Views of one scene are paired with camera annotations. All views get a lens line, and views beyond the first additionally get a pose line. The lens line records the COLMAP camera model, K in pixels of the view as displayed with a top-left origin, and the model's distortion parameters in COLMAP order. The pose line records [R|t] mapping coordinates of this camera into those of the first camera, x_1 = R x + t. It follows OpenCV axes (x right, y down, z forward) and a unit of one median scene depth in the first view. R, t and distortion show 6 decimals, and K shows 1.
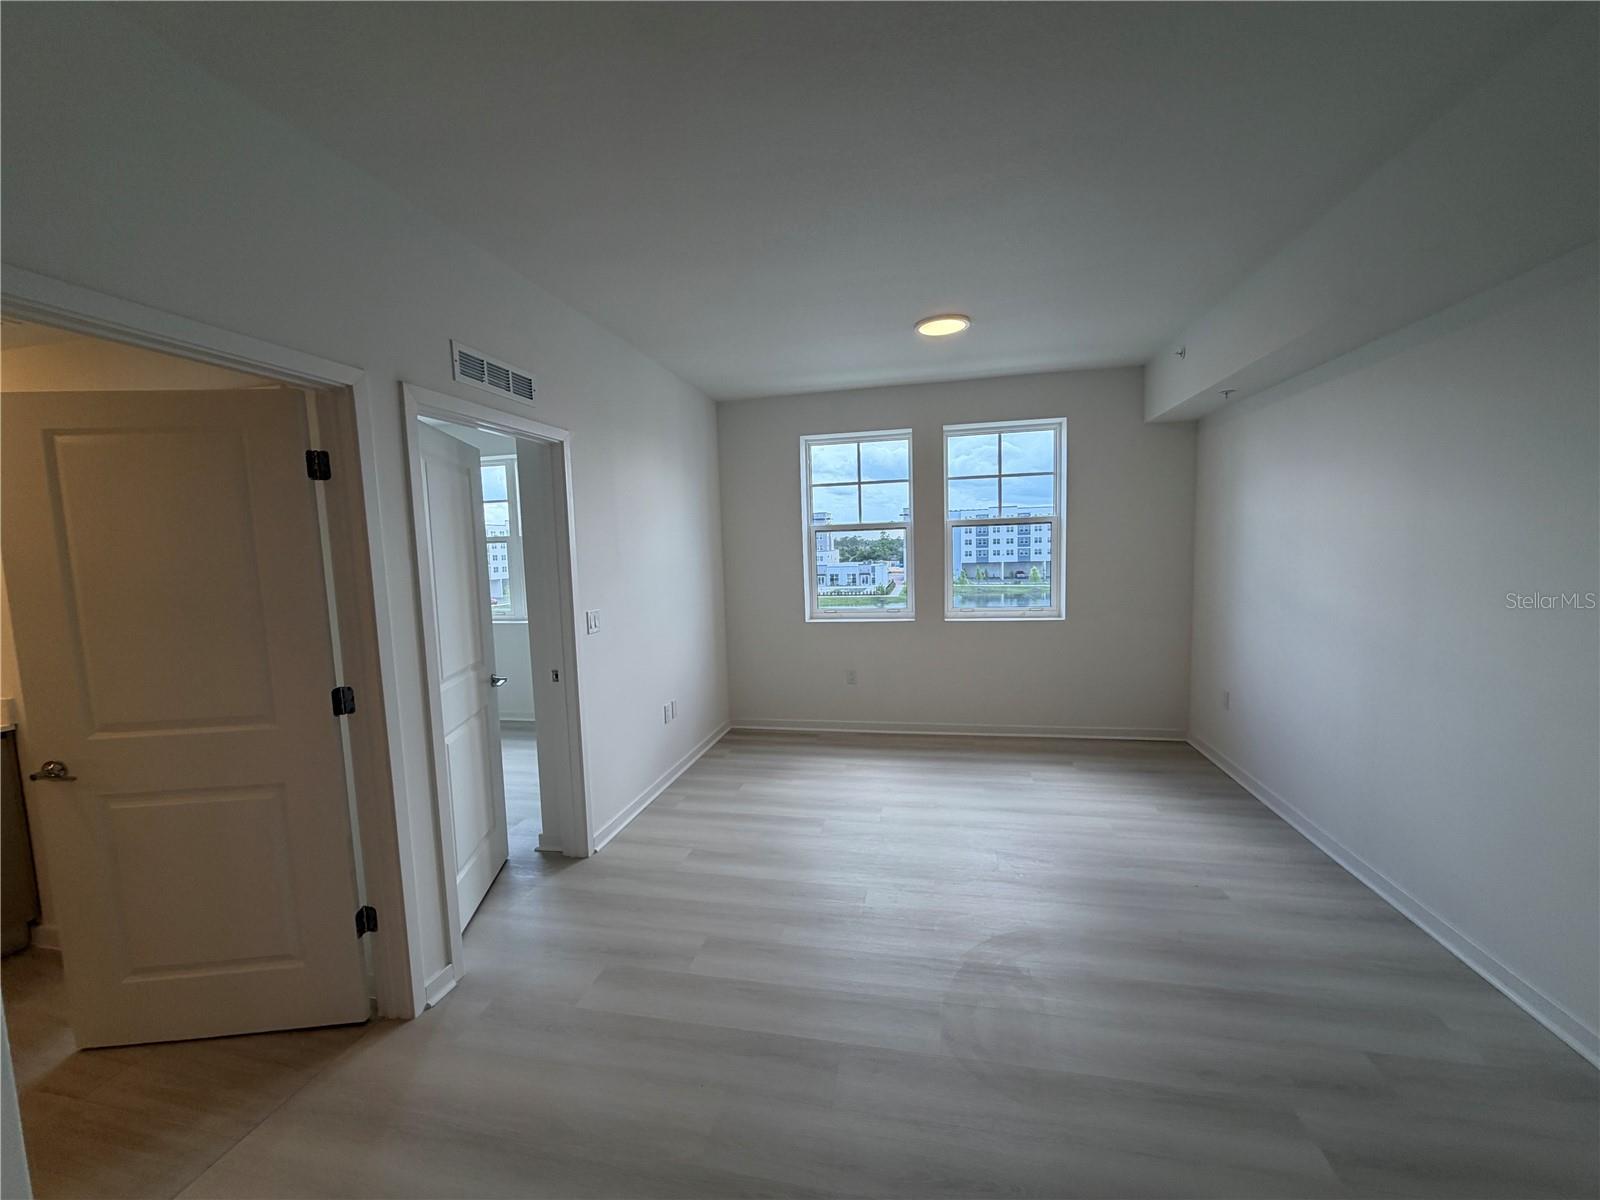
lens RADIAL K [[630.0, 0, 802.4], [0, 630.0, 599.3], [0, 0, 1]] dist [0.007861, 0.000051]
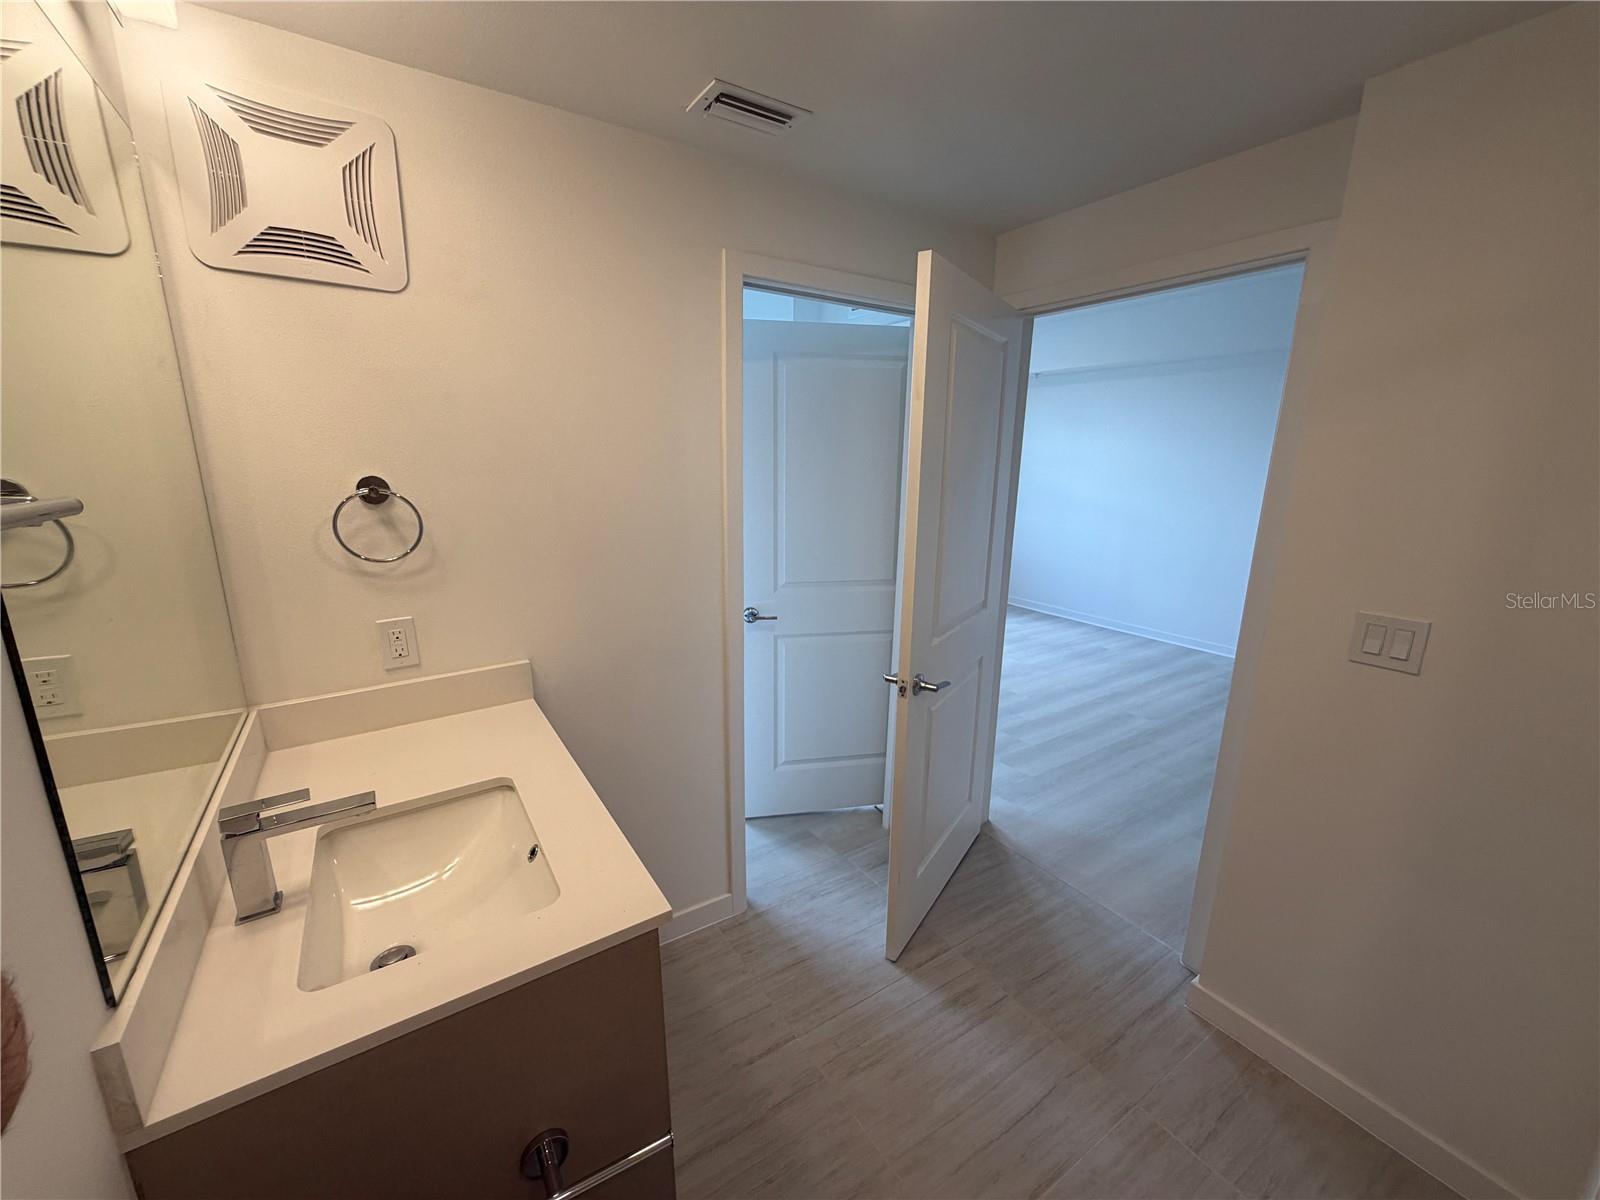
lens RADIAL K [[630.0, 0, 798.5], [0, 630.0, 603.0], [0, 0, 1]] dist [0.007861, 0.000051]
pose [[0.705862, -0.124786, 0.697271, -1.509343], [0.034803, 0.989281, 0.141814, 0.021926], [-0.707494, -0.075833, 0.702639, 0.347873]]
